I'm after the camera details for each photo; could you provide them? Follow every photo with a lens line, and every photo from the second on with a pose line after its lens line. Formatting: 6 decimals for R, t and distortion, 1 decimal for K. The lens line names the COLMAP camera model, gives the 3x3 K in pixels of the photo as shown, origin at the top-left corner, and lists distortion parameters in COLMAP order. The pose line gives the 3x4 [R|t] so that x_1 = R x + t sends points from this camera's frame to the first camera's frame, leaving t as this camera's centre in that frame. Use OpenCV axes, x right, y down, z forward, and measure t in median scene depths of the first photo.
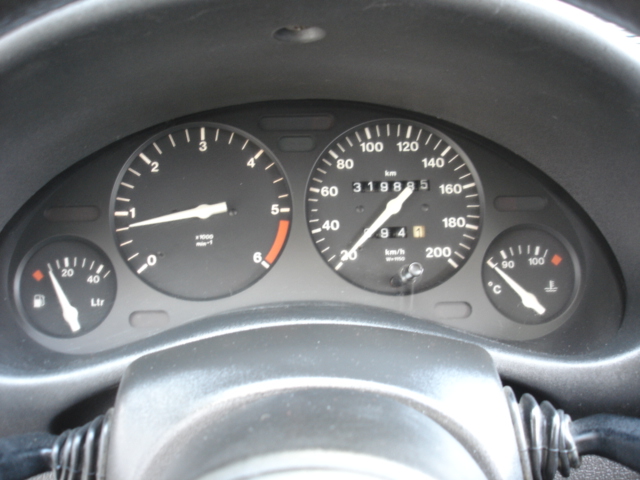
lens RADIAL K [[714.9, 0, 320.0], [0, 714.9, 240.0], [0, 0, 1]] dist [-0.108084, 0.000125]
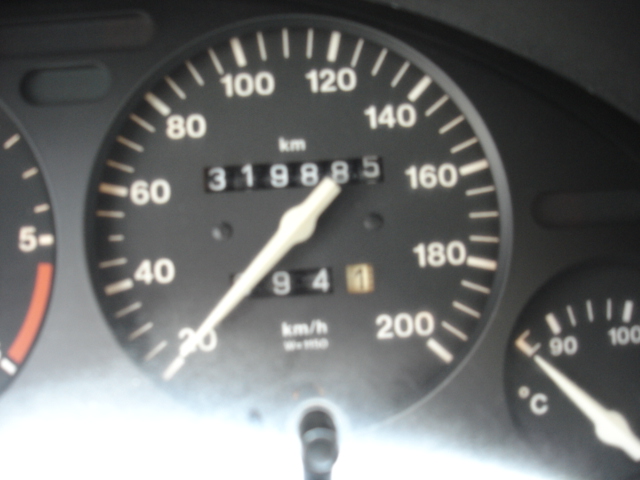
lens RADIAL K [[714.9, 0, 320.0], [0, 714.9, 240.0], [0, 0, 1]] dist [-0.108084, 0.000125]
pose [[0.999499, -0.031232, 0.005110, 0.112425], [0.030622, 0.995189, 0.093063, -0.075879], [-0.007992, -0.092860, 0.995647, 0.565869]]
